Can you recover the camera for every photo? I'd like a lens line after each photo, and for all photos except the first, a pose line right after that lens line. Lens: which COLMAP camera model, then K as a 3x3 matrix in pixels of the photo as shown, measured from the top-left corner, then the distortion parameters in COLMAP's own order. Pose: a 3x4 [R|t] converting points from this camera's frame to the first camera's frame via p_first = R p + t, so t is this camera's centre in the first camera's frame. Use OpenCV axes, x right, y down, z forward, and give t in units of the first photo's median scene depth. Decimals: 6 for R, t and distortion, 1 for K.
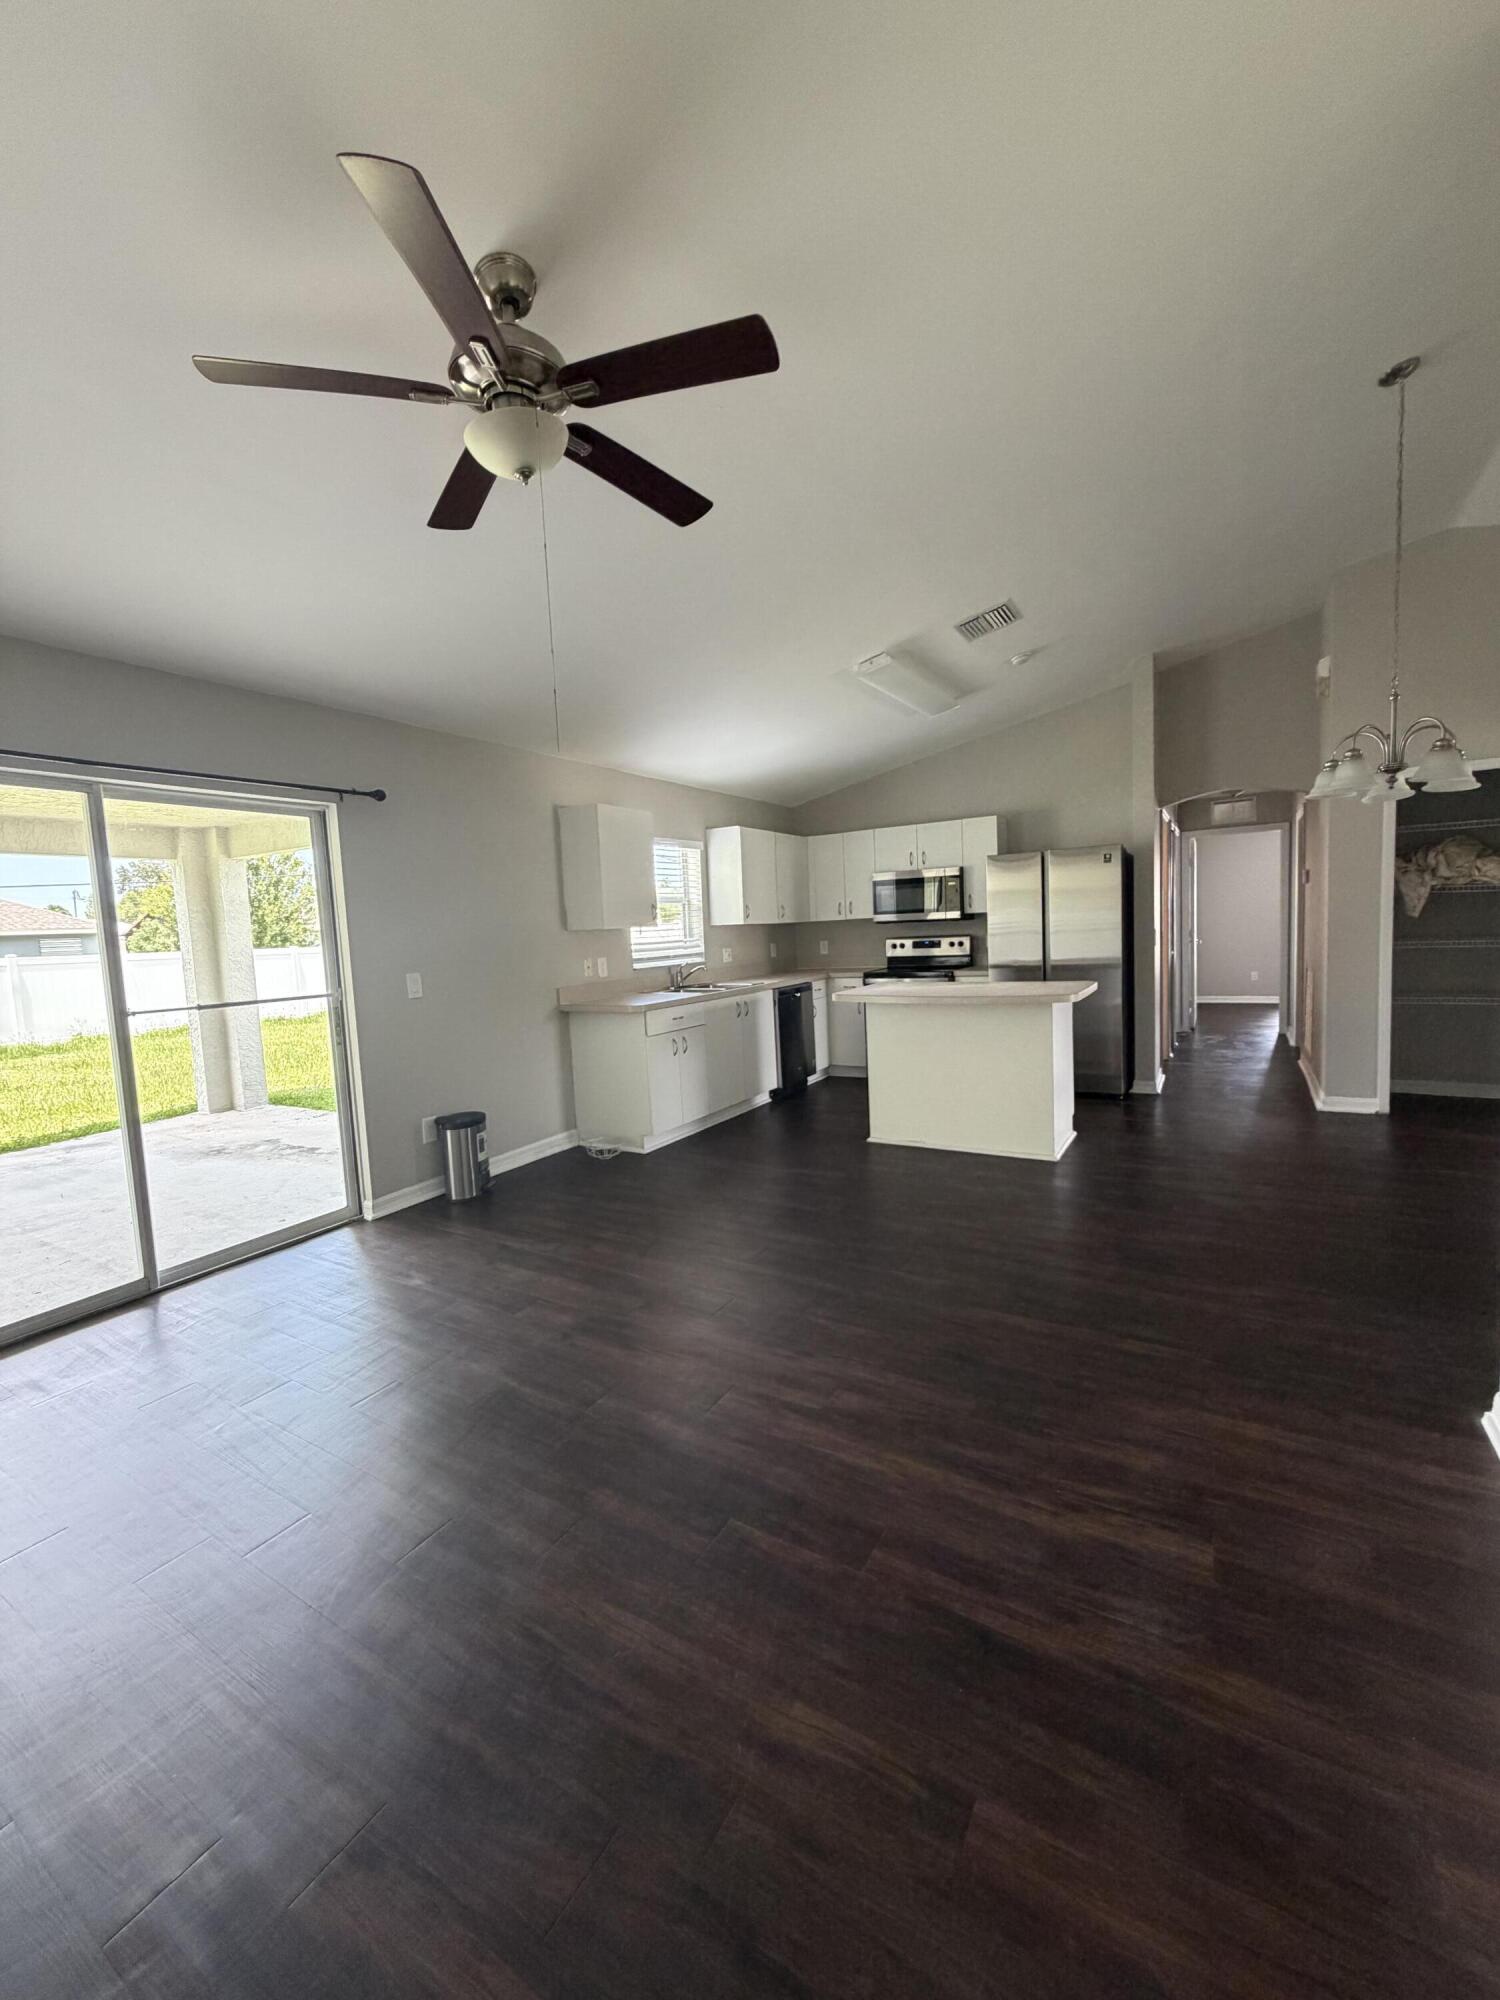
lens RADIAL K [[797.2, 0, 752.4], [0, 797.2, 996.5], [0, 0, 1]] dist [0.000837, 0.000161]
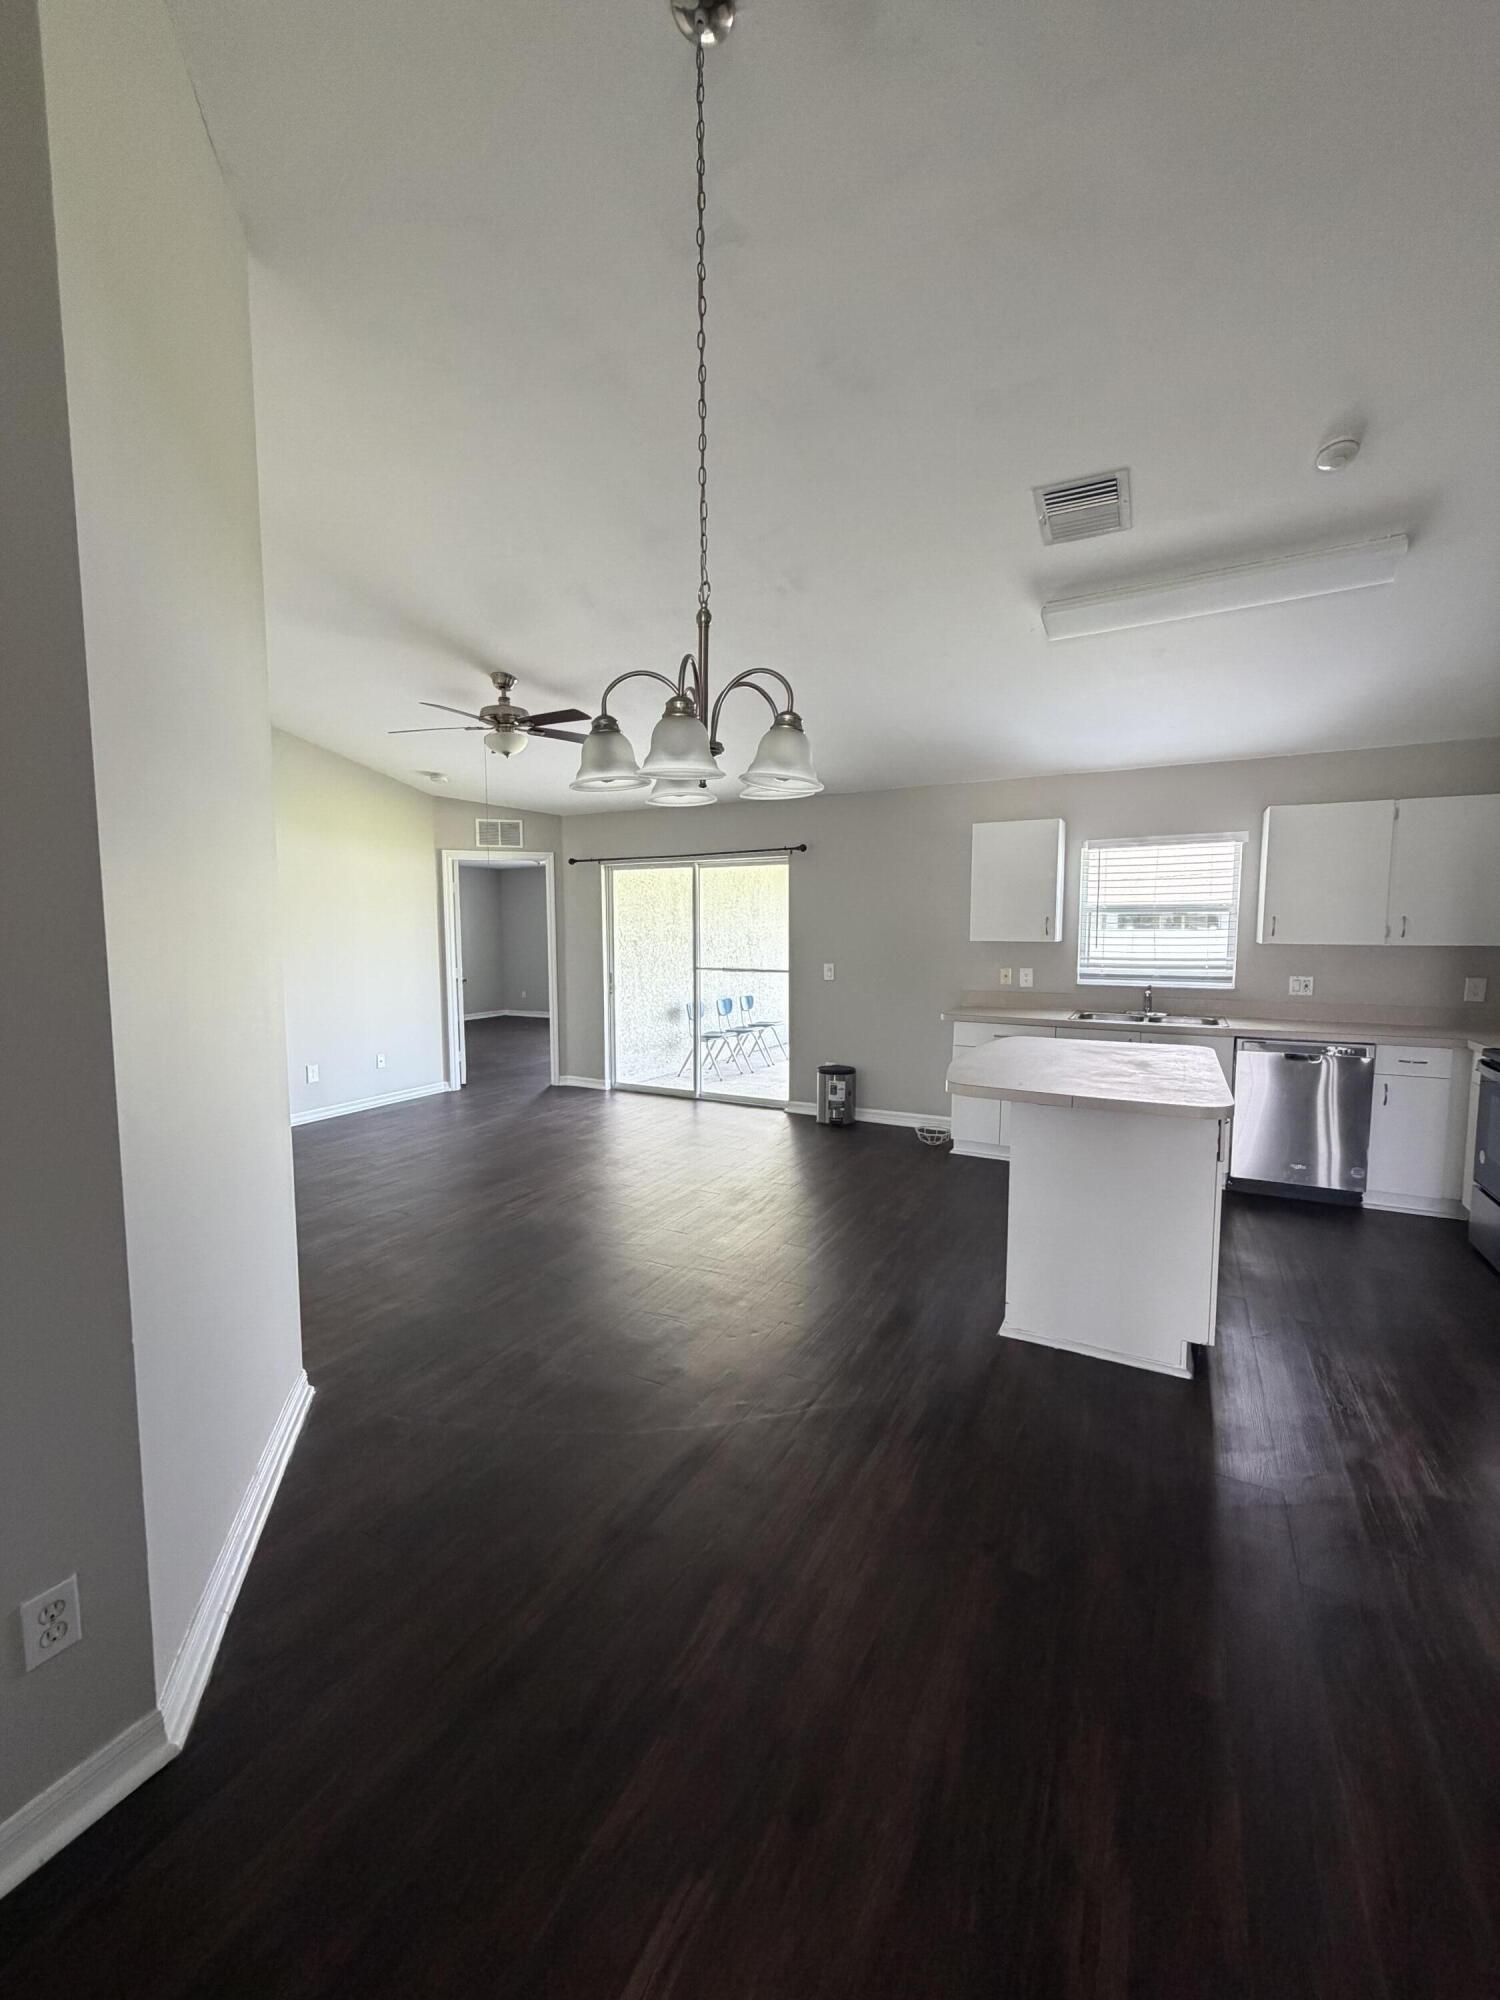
lens RADIAL K [[797.2, 0, 755.0], [0, 797.2, 997.8], [0, 0, 1]] dist [0.000837, 0.000161]
pose [[0.062061, 0.132193, -0.989279, 1.273933], [-0.089769, 0.987912, 0.126378, -0.173753], [0.994027, 0.080964, 0.073178, 0.937588]]
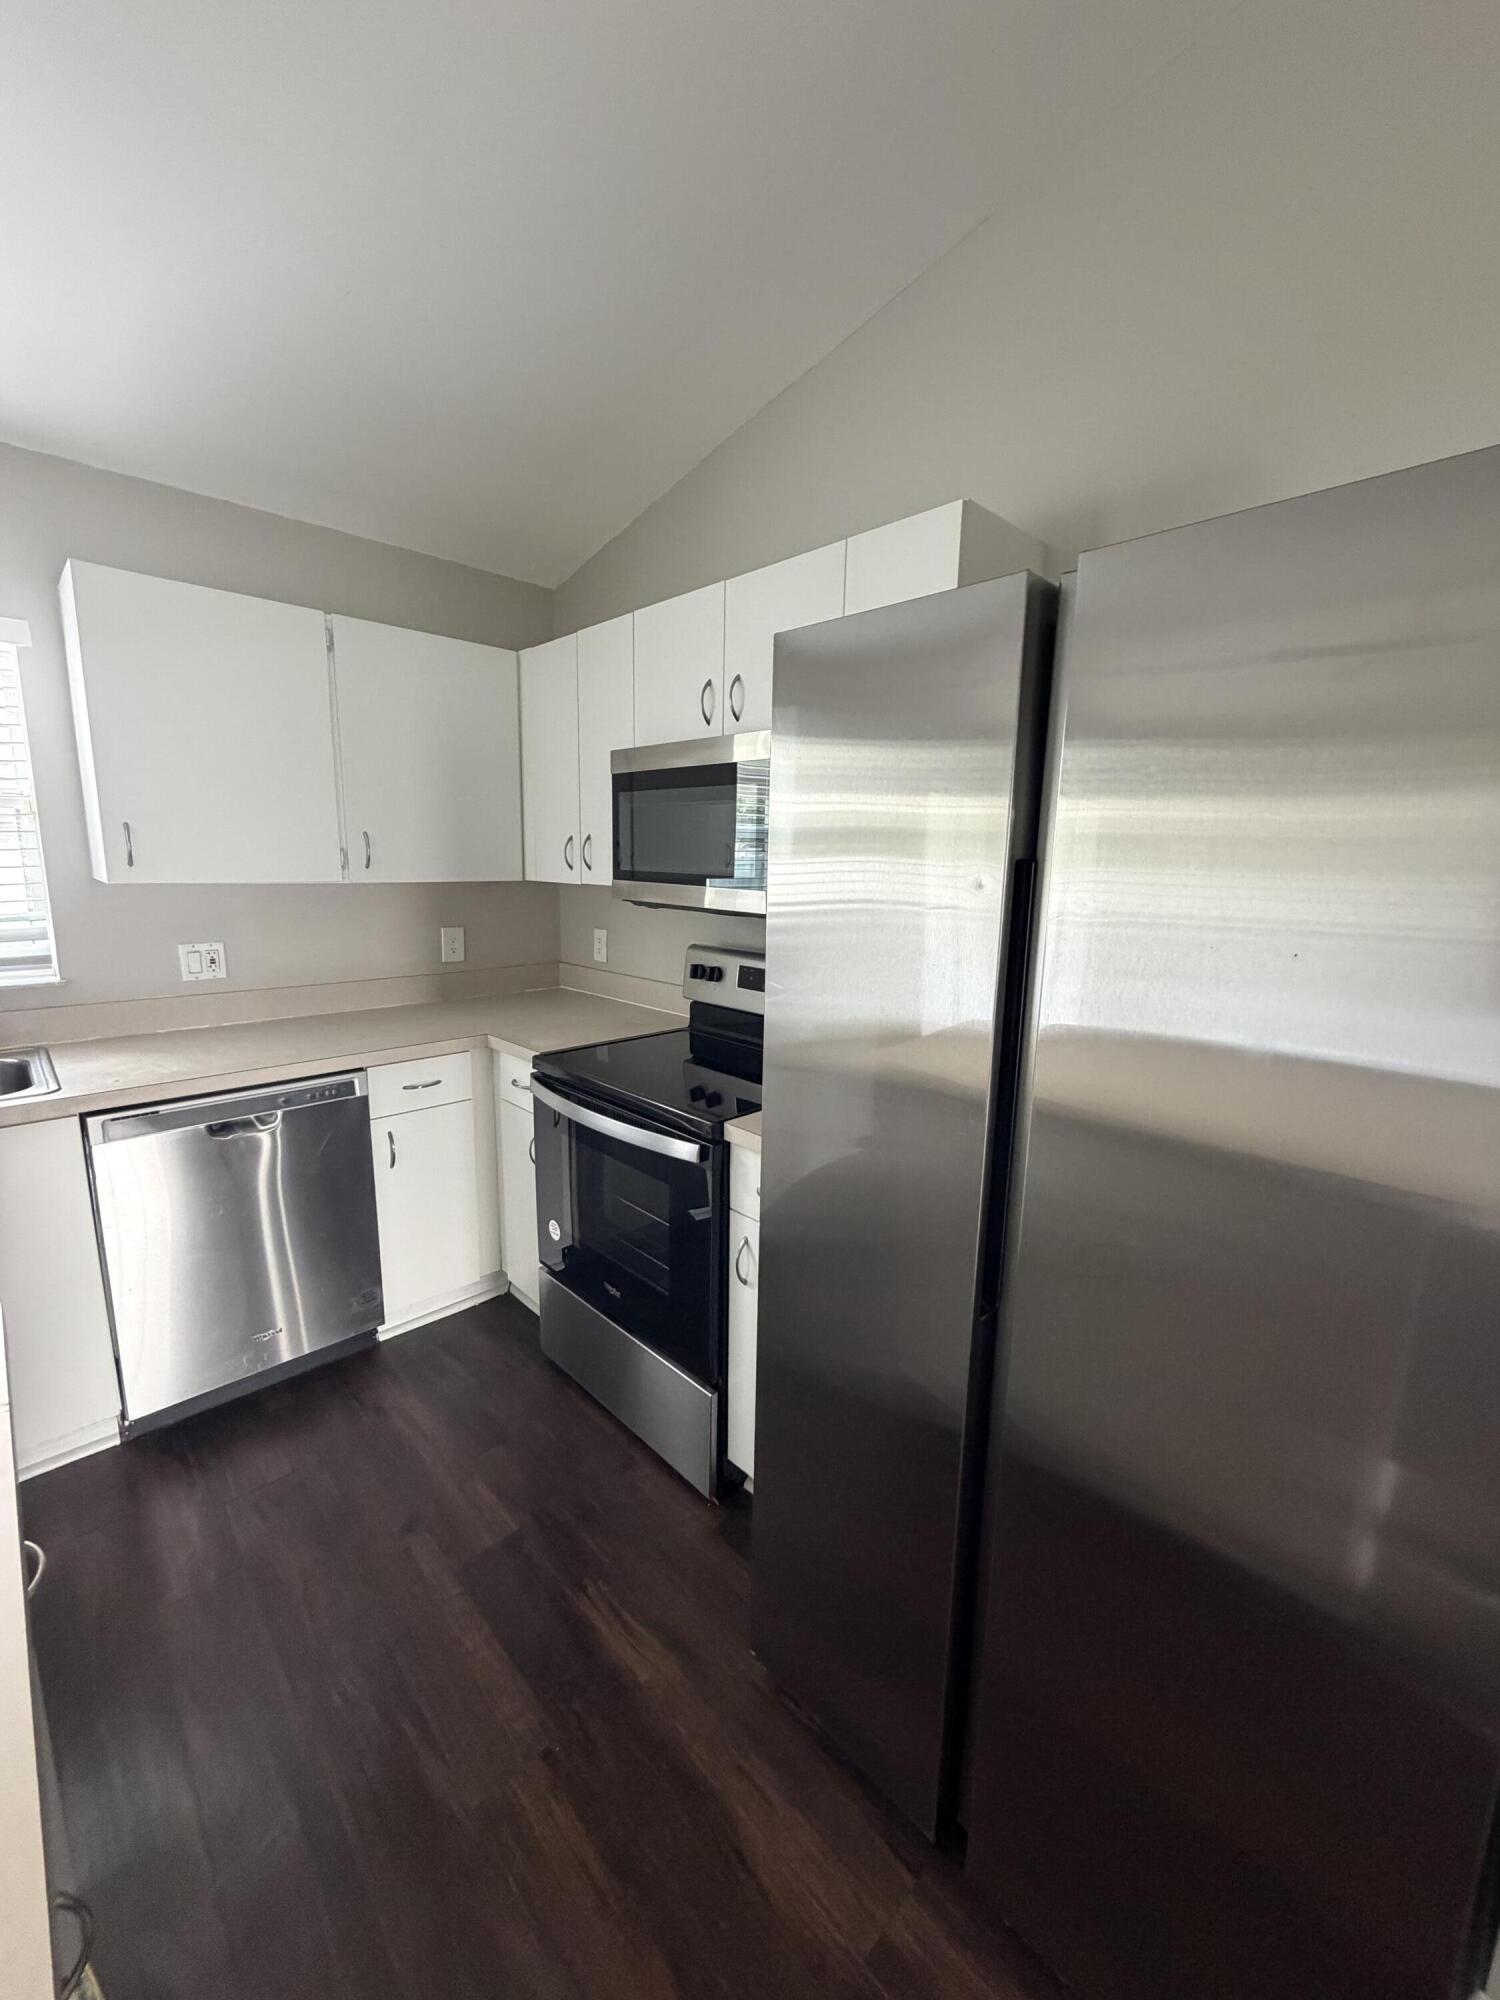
lens RADIAL K [[797.2, 0, 753.3], [0, 797.2, 998.7], [0, 0, 1]] dist [0.000837, 0.000161]
pose [[0.962811, 0.109148, -0.247149, 0.610705], [-0.085857, 0.990952, 0.103160, -0.188638], [0.256173, -0.078104, 0.963471, 1.417108]]
